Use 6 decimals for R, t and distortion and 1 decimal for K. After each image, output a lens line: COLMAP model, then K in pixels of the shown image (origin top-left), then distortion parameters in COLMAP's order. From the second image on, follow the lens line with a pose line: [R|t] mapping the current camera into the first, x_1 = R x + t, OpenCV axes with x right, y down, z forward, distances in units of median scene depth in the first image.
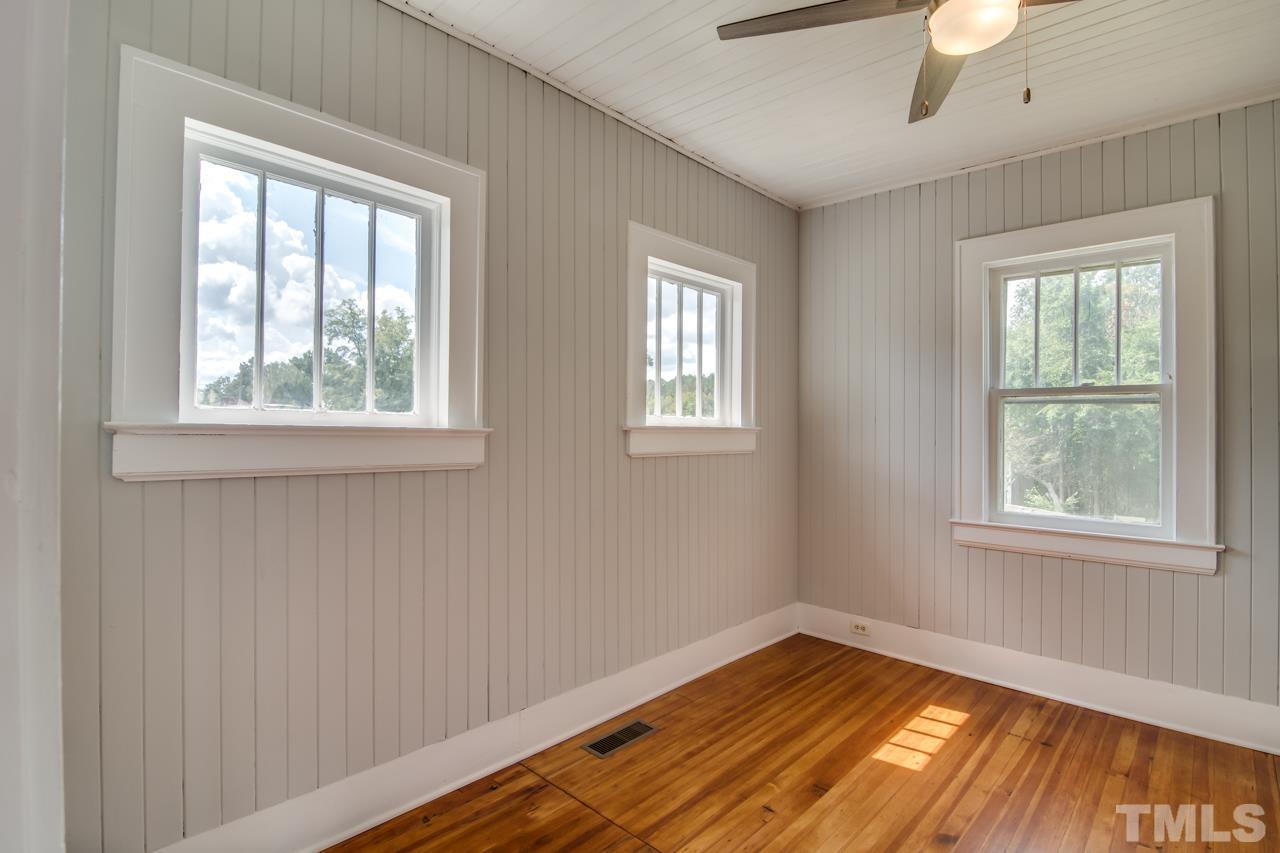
lens RADIAL K [[620.0, 0, 640.2], [0, 620.0, 431.6], [0, 0, 1]] dist [-0.000286, -0.008333]
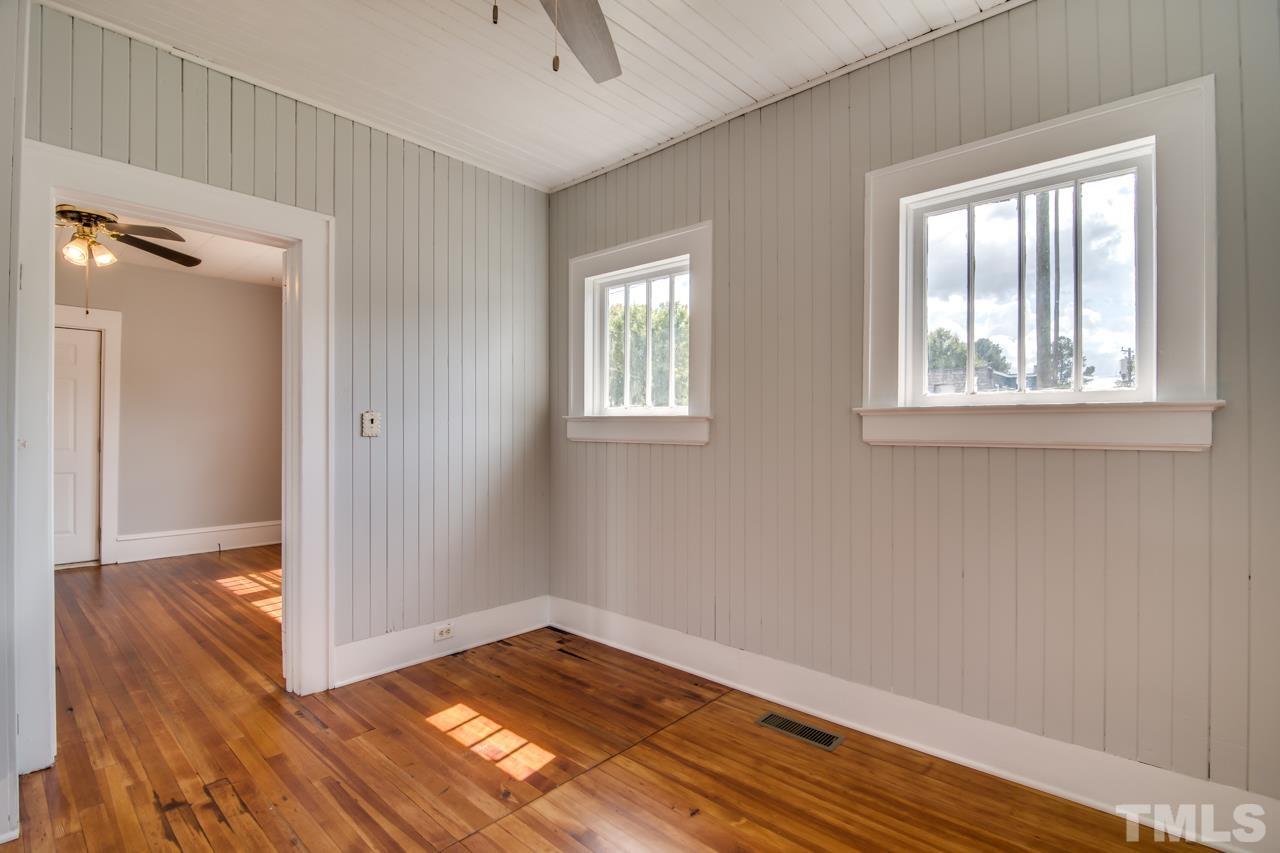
lens RADIAL K [[626.2, 0, 616.8], [0, 626.2, 408.9], [0, 0, 1]] dist [-0.001778, -0.010261]
pose [[-0.013304, -0.013588, -0.999819, 1.051694], [0.016485, 0.999769, -0.013806, -0.002947], [0.999776, -0.016666, -0.013077, 0.800237]]
